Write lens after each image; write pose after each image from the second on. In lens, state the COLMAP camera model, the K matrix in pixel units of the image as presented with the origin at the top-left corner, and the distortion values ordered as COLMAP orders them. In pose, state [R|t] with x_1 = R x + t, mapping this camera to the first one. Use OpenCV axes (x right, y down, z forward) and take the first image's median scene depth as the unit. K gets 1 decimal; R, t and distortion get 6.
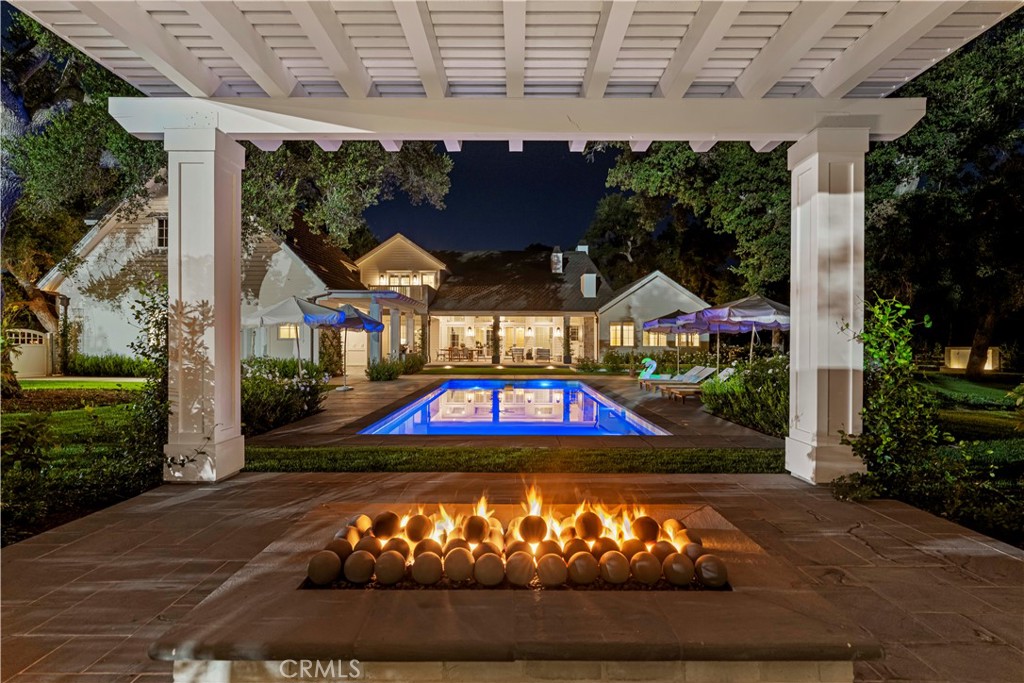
lens RADIAL K [[467.8, 0, 508.0], [0, 467.8, 342.8], [0, 0, 1]] dist [-0.006611, 0.000449]
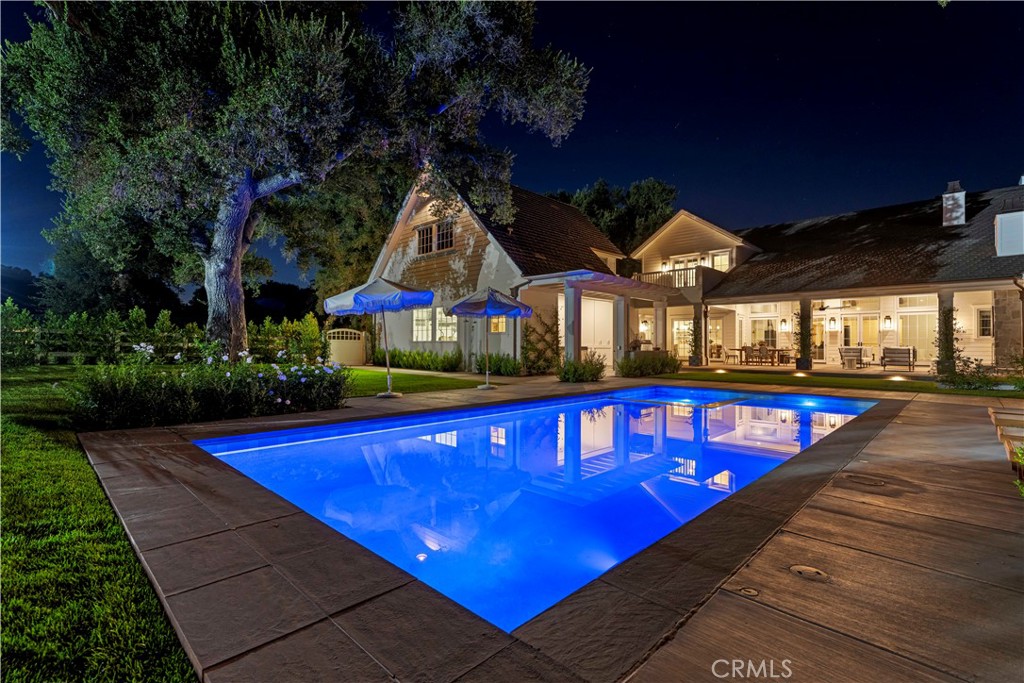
lens RADIAL K [[467.8, 0, 512.9], [0, 467.8, 342.2], [0, 0, 1]] dist [-0.006611, 0.000449]
pose [[0.723887, -0.005520, -0.689897, 0.132537], [-0.002767, 0.999937, -0.010905, 0.012908], [0.689913, 0.009803, 0.723826, 0.210005]]
